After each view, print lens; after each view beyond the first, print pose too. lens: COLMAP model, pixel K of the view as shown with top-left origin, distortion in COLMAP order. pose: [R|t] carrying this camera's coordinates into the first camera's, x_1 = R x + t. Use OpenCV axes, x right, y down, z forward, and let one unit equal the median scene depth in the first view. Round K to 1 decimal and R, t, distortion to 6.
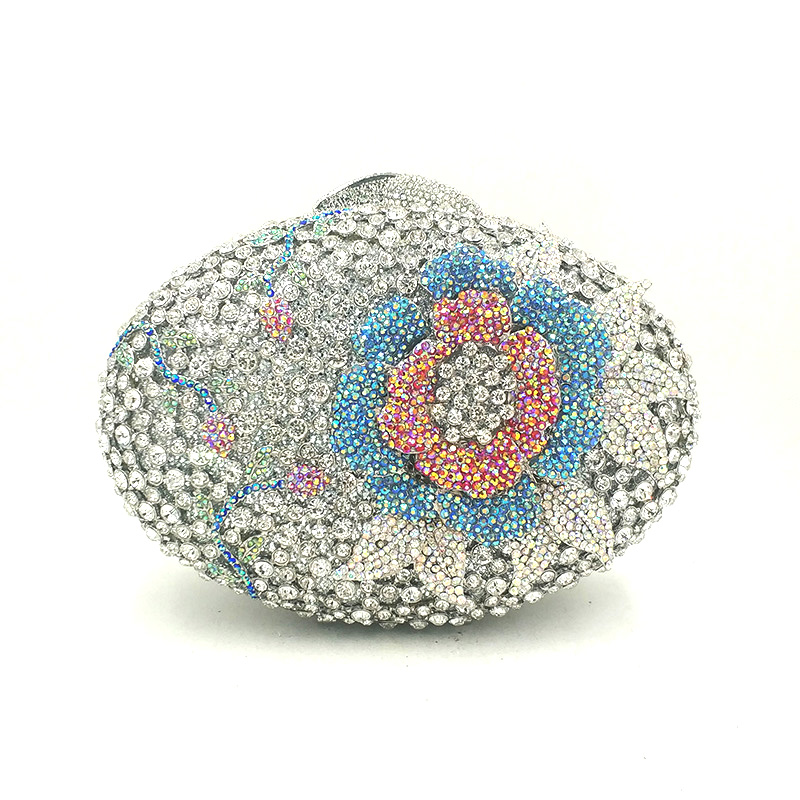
lens RADIAL K [[1048.3, 0, 399.4], [0, 1048.3, 385.4], [0, 0, 1]] dist [0.008889, -0.013887]
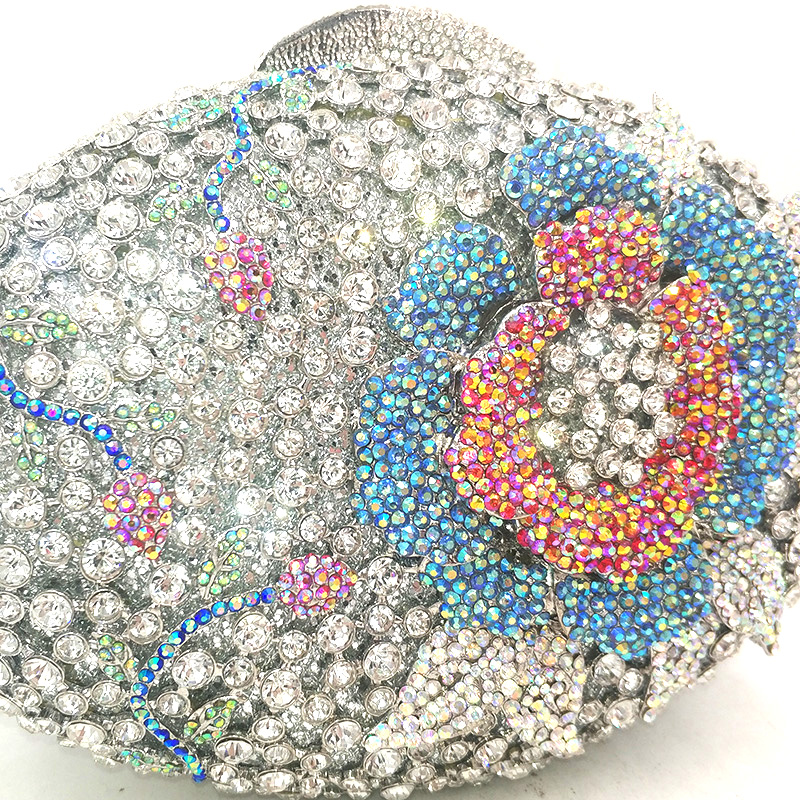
lens RADIAL K [[1048.3, 0, 399.4], [0, 1048.3, 385.4], [0, 0, 1]] dist [0.008889, -0.013887]
pose [[0.976733, -0.062716, 0.205083, -0.142930], [0.048934, 0.996232, 0.071601, -0.041118], [-0.208801, -0.059900, 0.976122, 0.472164]]
